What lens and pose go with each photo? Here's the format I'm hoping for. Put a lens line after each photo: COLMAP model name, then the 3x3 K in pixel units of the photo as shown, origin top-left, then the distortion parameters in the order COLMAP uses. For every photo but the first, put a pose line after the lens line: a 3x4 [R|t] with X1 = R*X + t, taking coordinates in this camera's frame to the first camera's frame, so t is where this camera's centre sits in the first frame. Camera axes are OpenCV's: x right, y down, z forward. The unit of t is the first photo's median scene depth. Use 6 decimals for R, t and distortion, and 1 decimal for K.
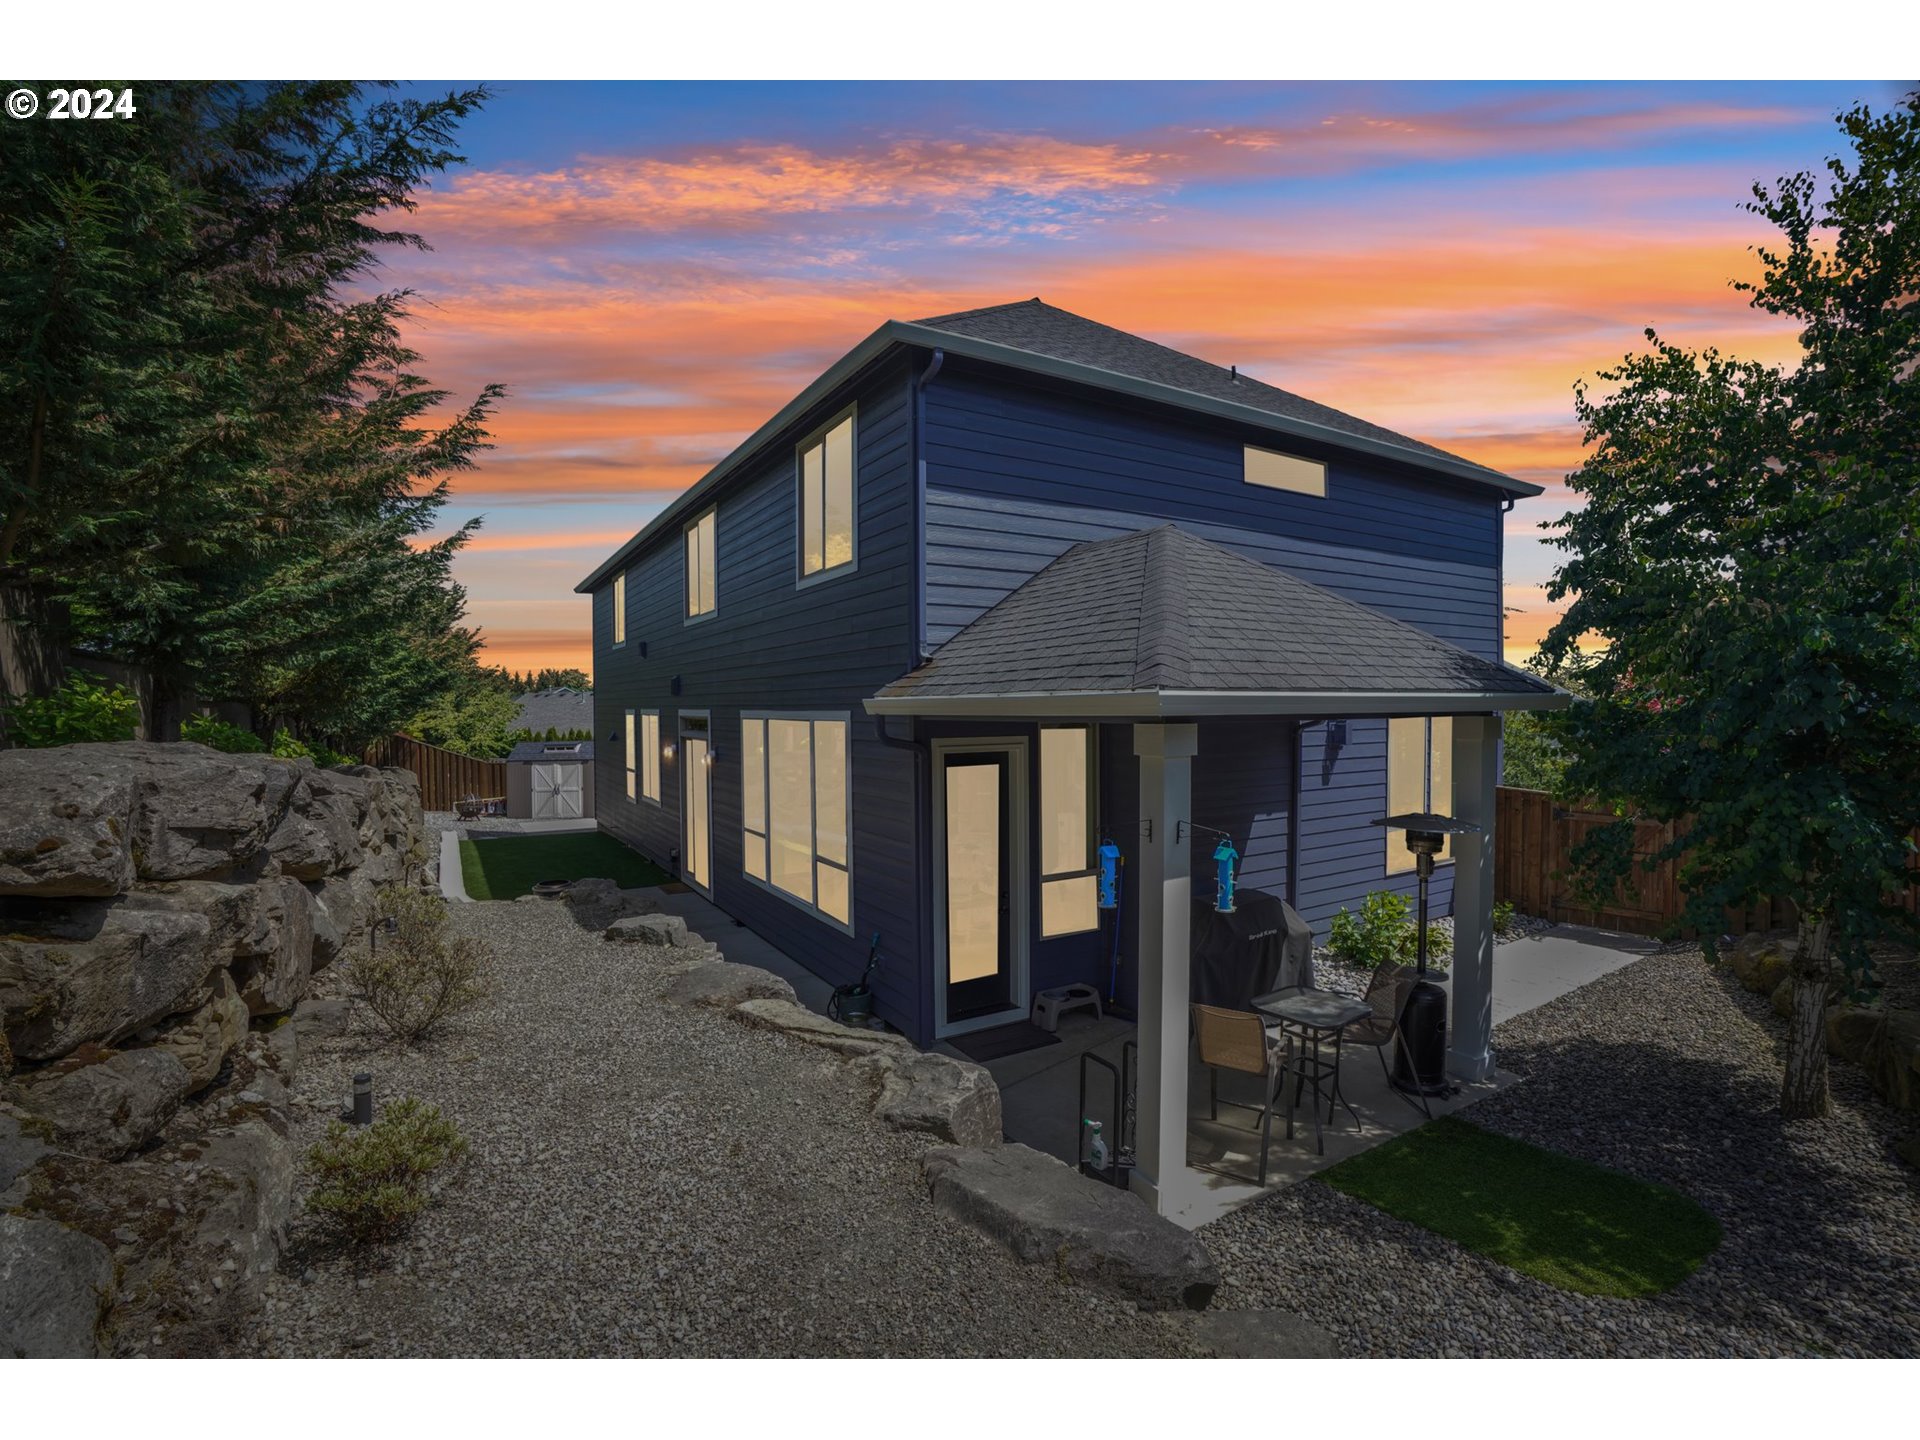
lens RADIAL K [[884.7, 0, 954.7], [0, 884.7, 716.7], [0, 0, 1]] dist [-0.009805, 0.000025]
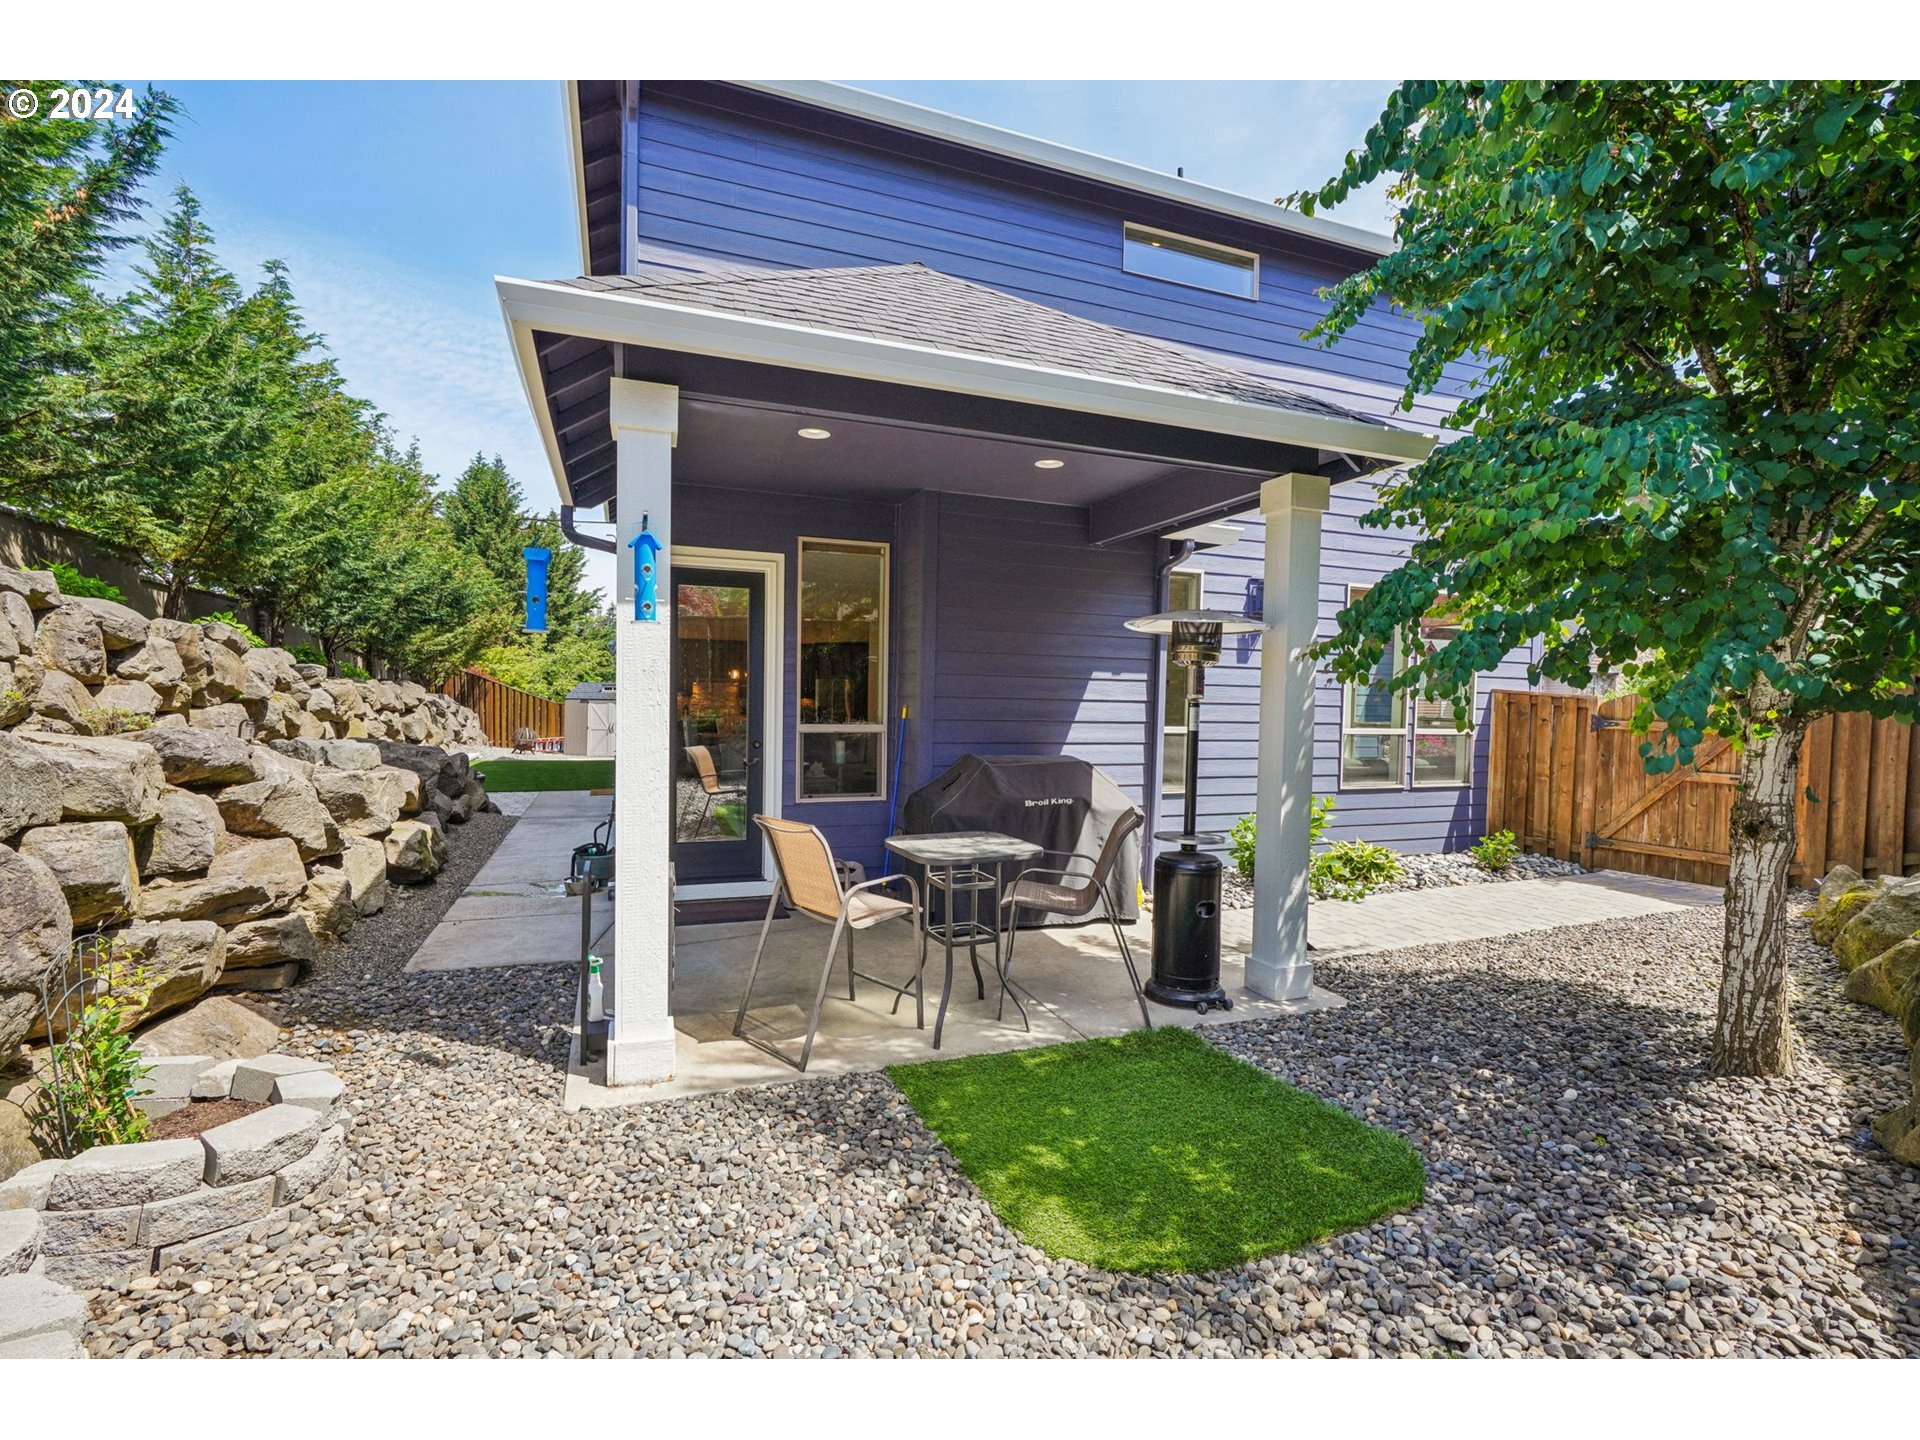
lens RADIAL K [[869.1, 0, 960.0], [0, 869.1, 720.0], [0, 0, 1]] dist [0.000104, 0.000149]
pose [[0.981508, 0.030879, -0.188914, 0.552224], [-0.030643, 0.999522, 0.004175, 0.230733], [0.188952, 0.001691, 0.981985, 0.322656]]
